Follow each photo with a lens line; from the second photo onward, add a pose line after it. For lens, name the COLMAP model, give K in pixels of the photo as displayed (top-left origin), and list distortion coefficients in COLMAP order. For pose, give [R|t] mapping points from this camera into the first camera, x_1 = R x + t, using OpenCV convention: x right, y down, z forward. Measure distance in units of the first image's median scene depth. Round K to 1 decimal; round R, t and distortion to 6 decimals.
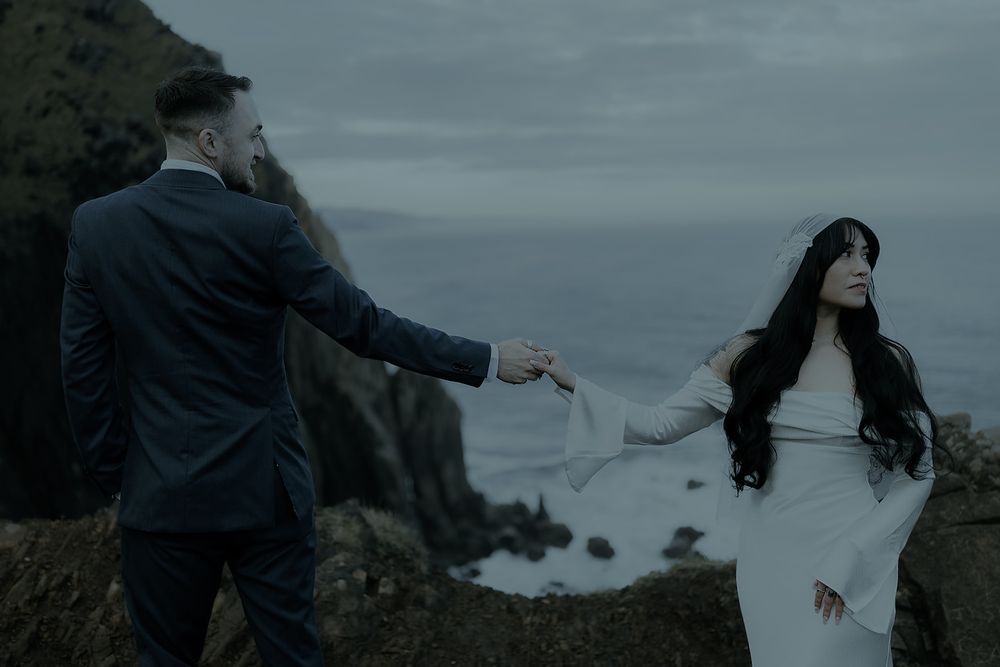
lens RADIAL K [[958.9, 0, 493.0], [0, 958.9, 326.4], [0, 0, 1]] dist [-0.008080, 0.000000]
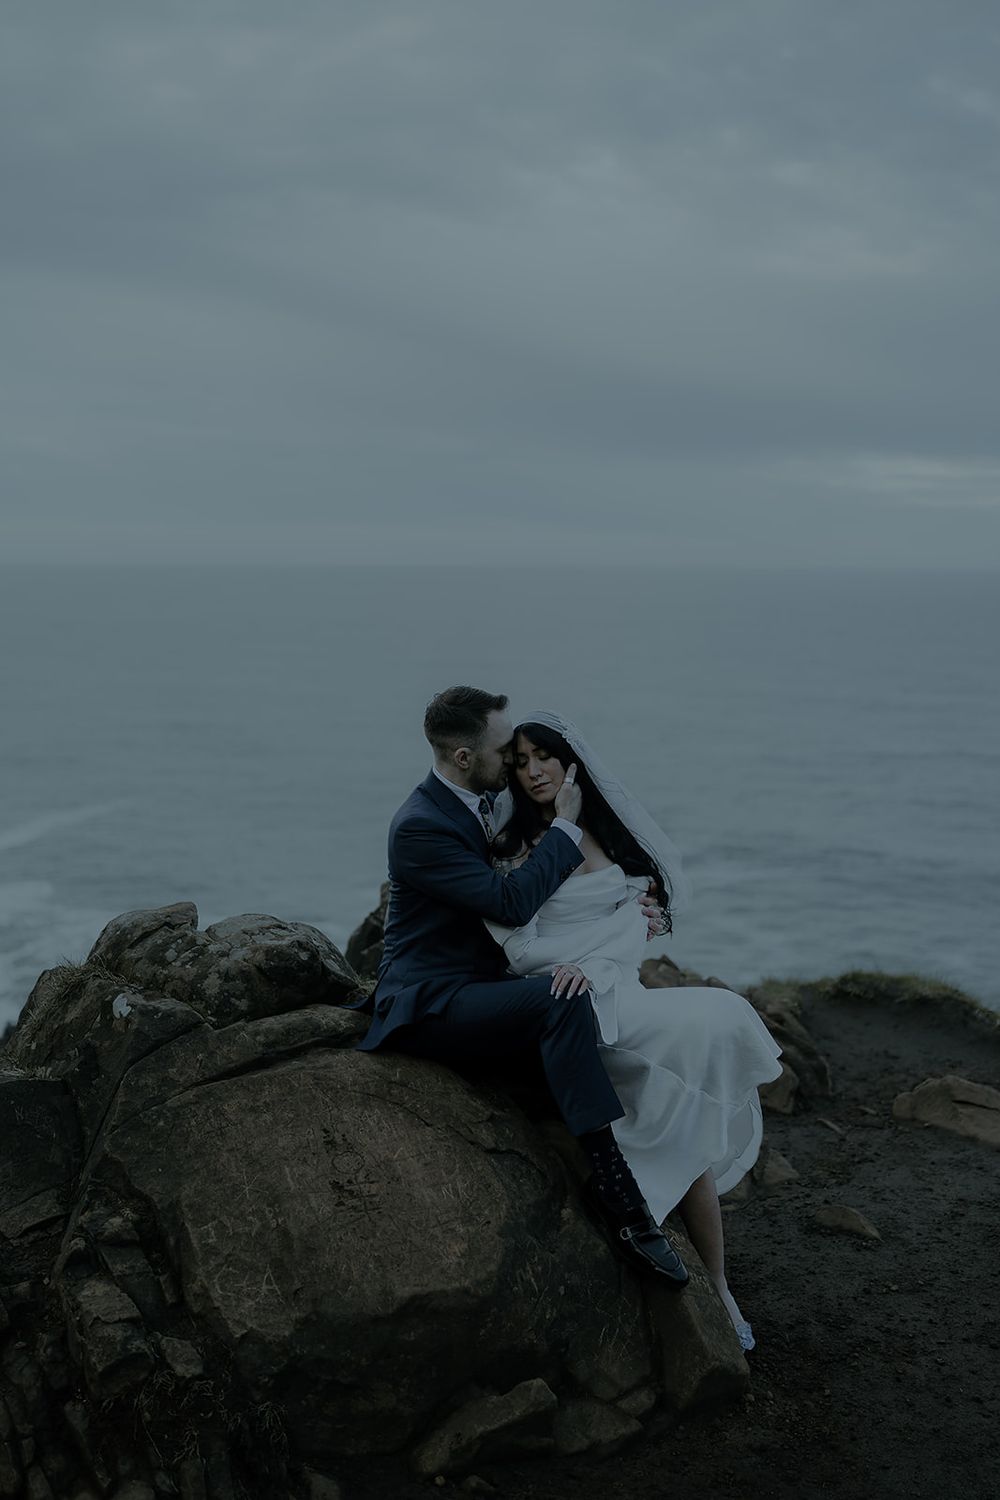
lens RADIAL K [[1438.4, 0, 507.5], [0, 1438.4, 744.4], [0, 0, 1]] dist [-0.008080, 0.000000]
pose [[0.751941, -0.056302, 0.656822, 0.012052], [0.044946, 0.998406, 0.034127, -0.027167], [-0.657696, 0.003860, 0.753273, 0.076510]]
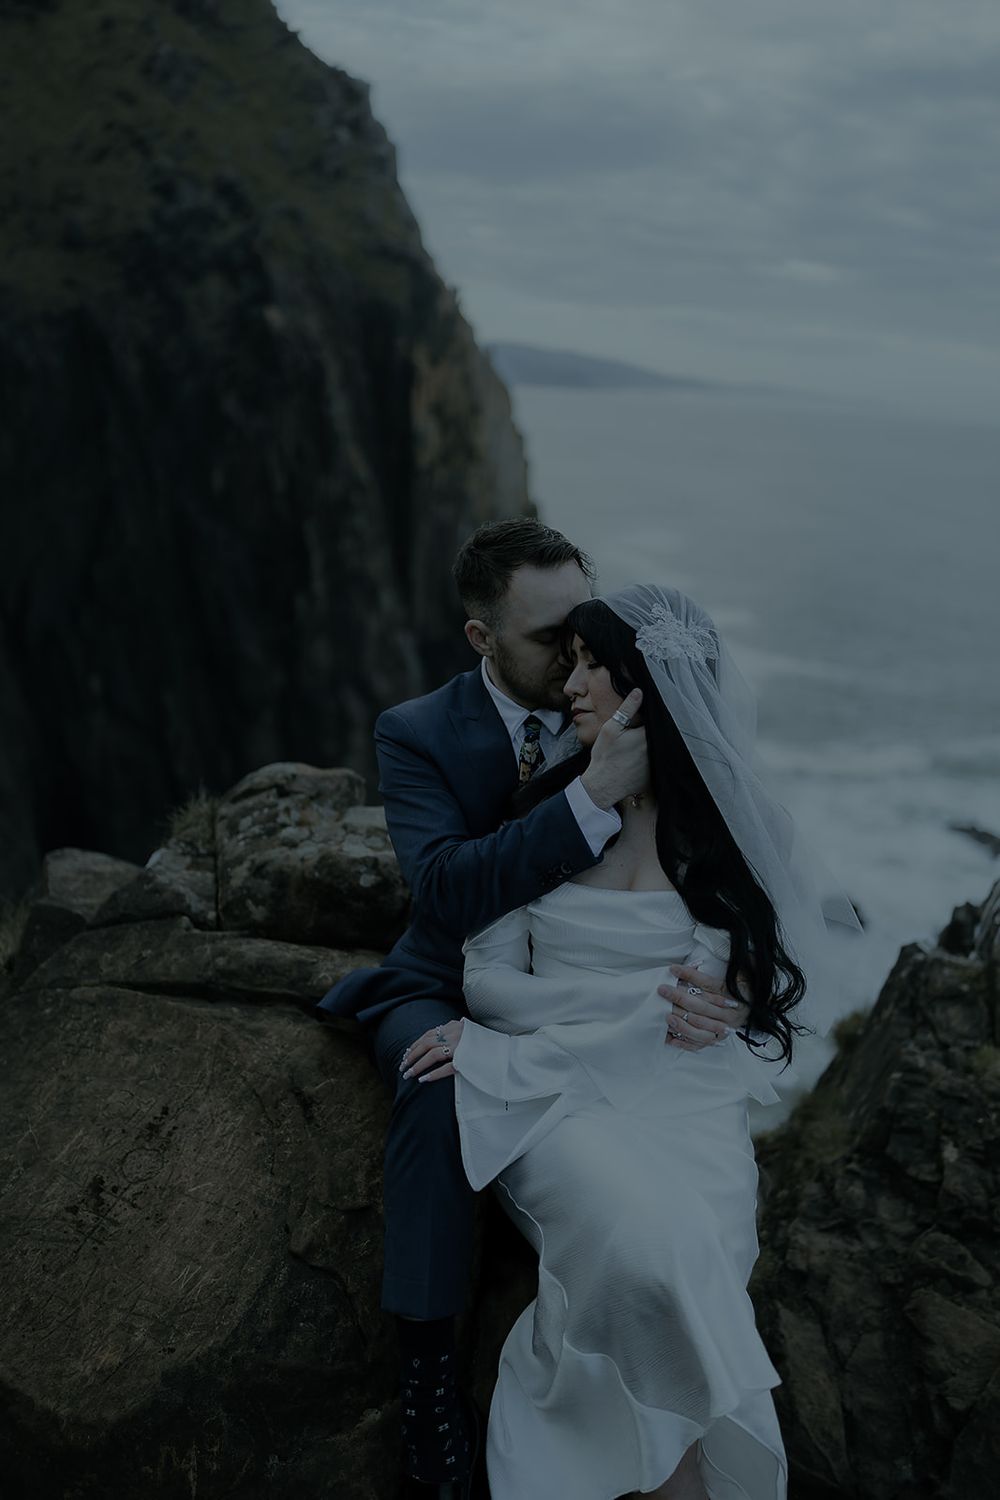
lens RADIAL K [[1438.4, 0, 505.8], [0, 1438.4, 743.7], [0, 0, 1]] dist [-0.008080, 0.000000]
pose [[0.978184, 0.143805, -0.149922, 0.457514], [-0.121617, 0.981490, 0.147940, -0.029435], [0.168421, -0.126479, 0.977567, 0.189463]]
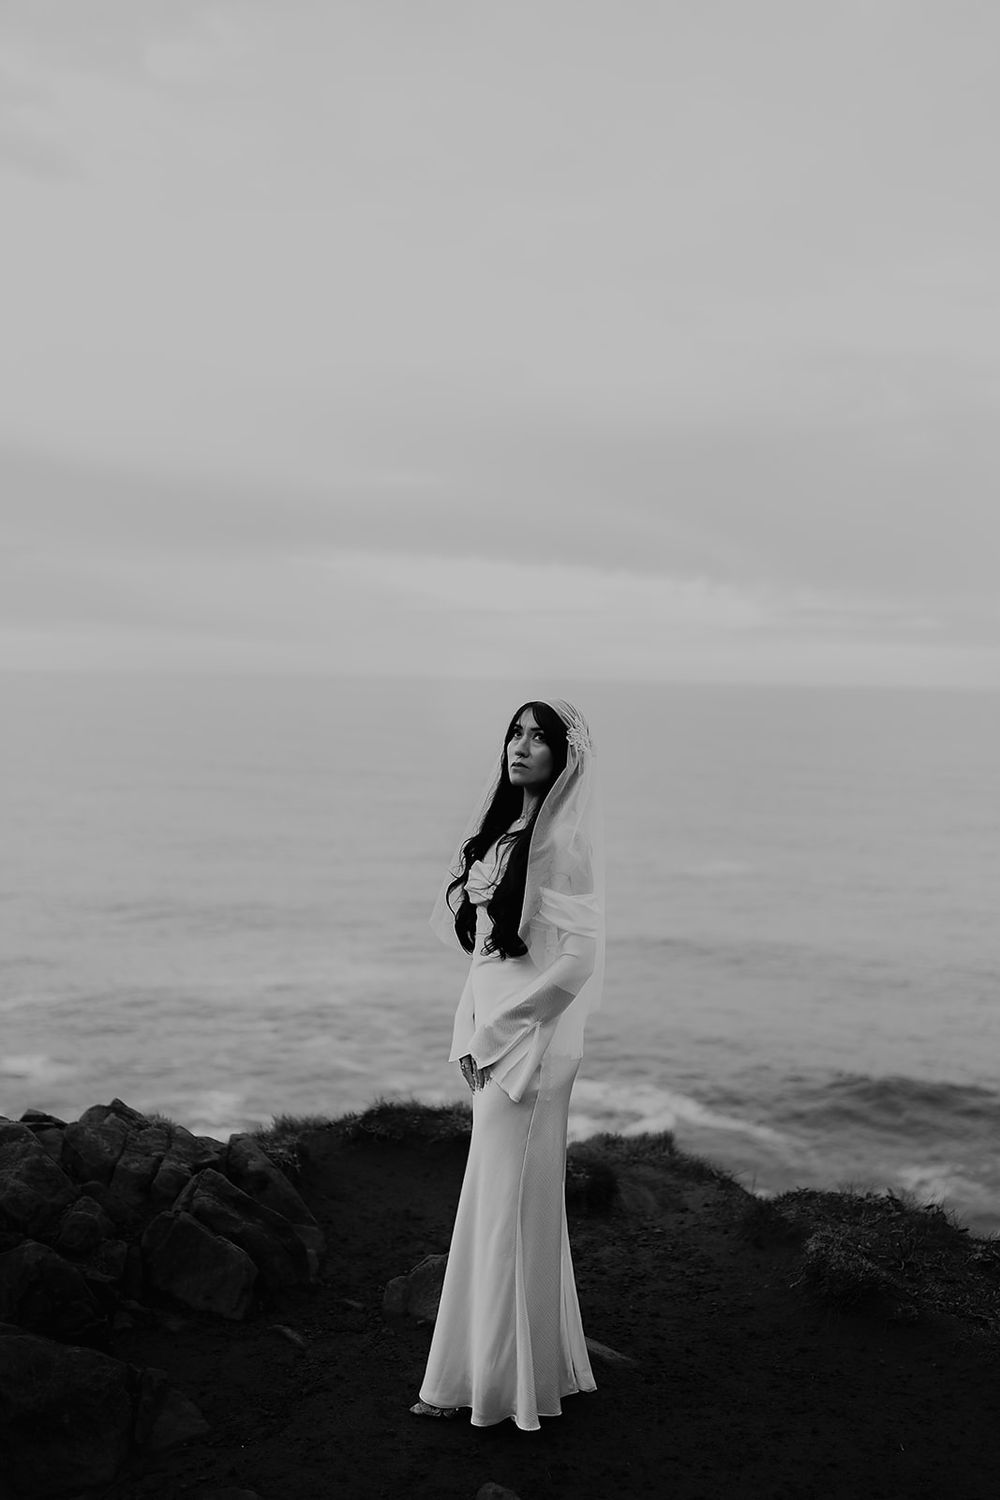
lens RADIAL K [[1438.4, 0, 512.3], [0, 1438.4, 736.3], [0, 0, 1]] dist [-0.008080, 0.000000]
pose [[0.584326, 0.002018, 0.811517, 0.271012], [0.050852, 0.997941, -0.039097, 0.010269], [-0.809924, 0.064113, 0.583020, 0.142571]]
